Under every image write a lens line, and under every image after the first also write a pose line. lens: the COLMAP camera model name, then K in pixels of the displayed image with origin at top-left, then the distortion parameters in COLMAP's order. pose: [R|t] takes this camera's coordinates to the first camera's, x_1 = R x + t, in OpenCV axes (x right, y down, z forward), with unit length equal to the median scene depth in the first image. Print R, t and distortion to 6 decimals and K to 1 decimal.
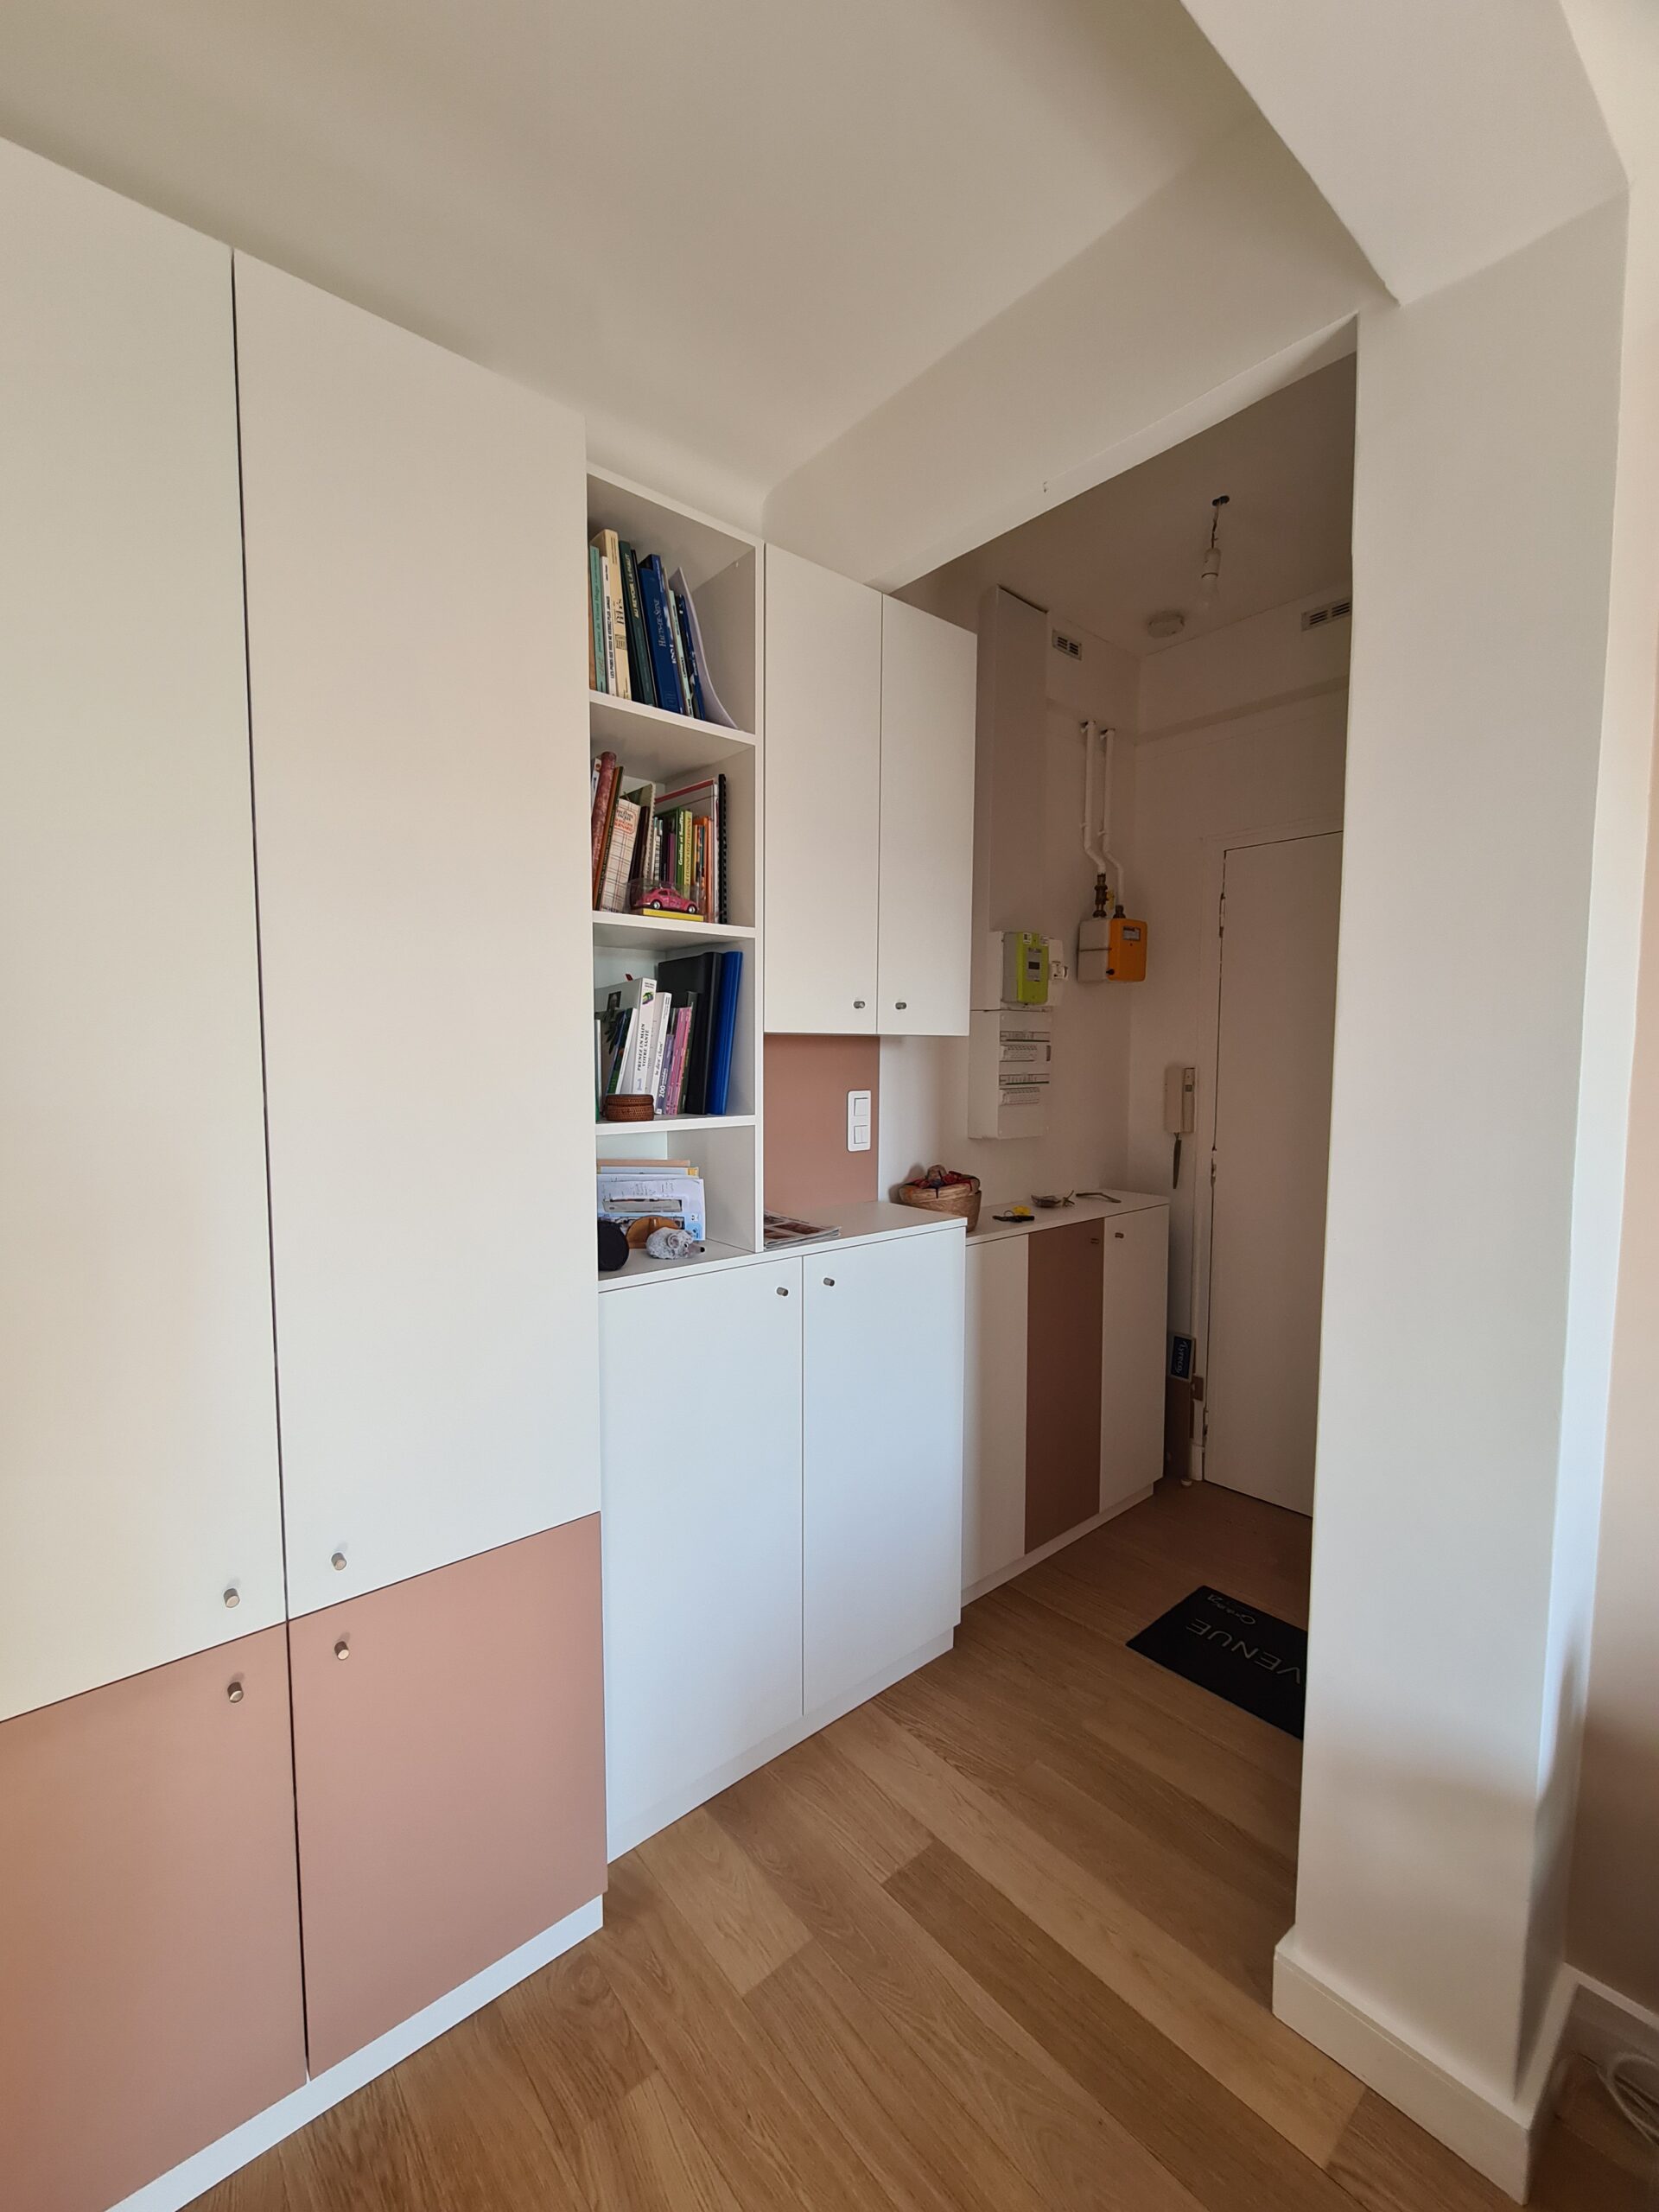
lens RADIAL K [[909.3, 0, 808.7], [0, 909.3, 1112.1], [0, 0, 1]] dist [-0.003886, -0.000231]
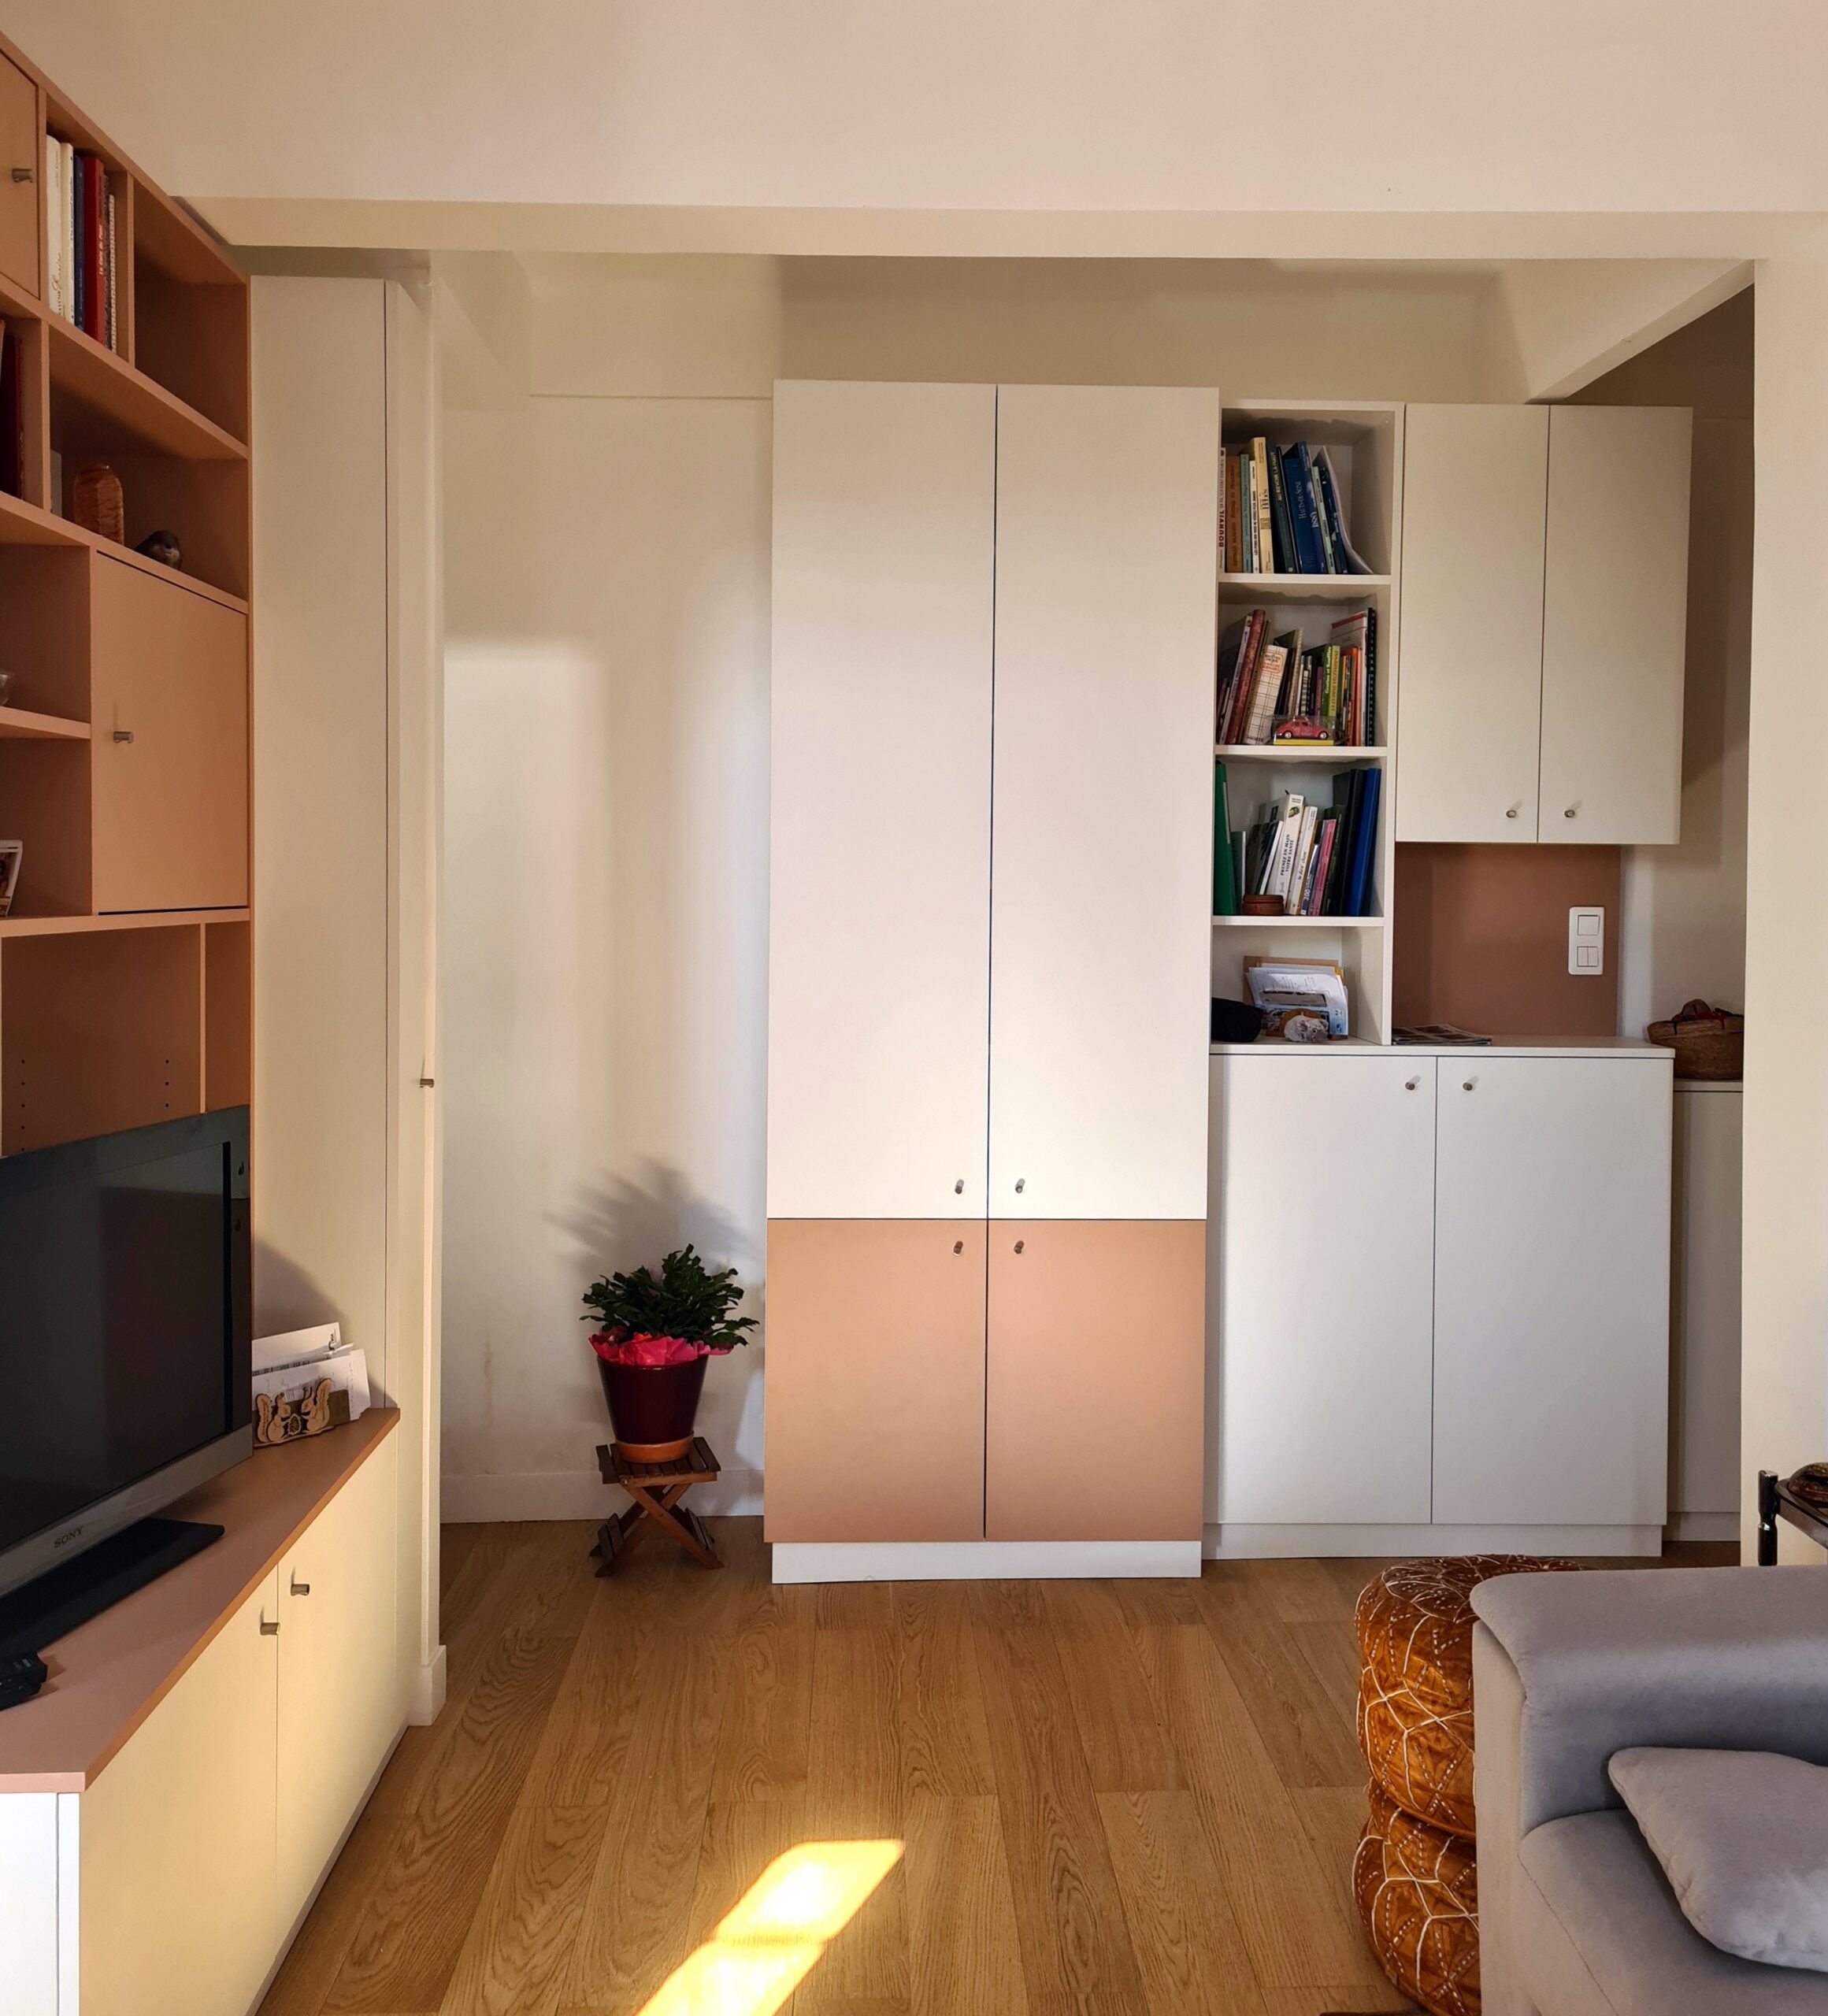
lens RADIAL K [[1938.9, 0, 924.3], [0, 1938.9, 940.9], [0, 0, 1]] dist [0.117983, -0.076931]
pose [[0.800911, 0.027093, -0.598171, 0.919354], [-0.052631, 0.998295, -0.025254, 0.122250], [0.596467, 0.051709, 0.800971, -1.226756]]
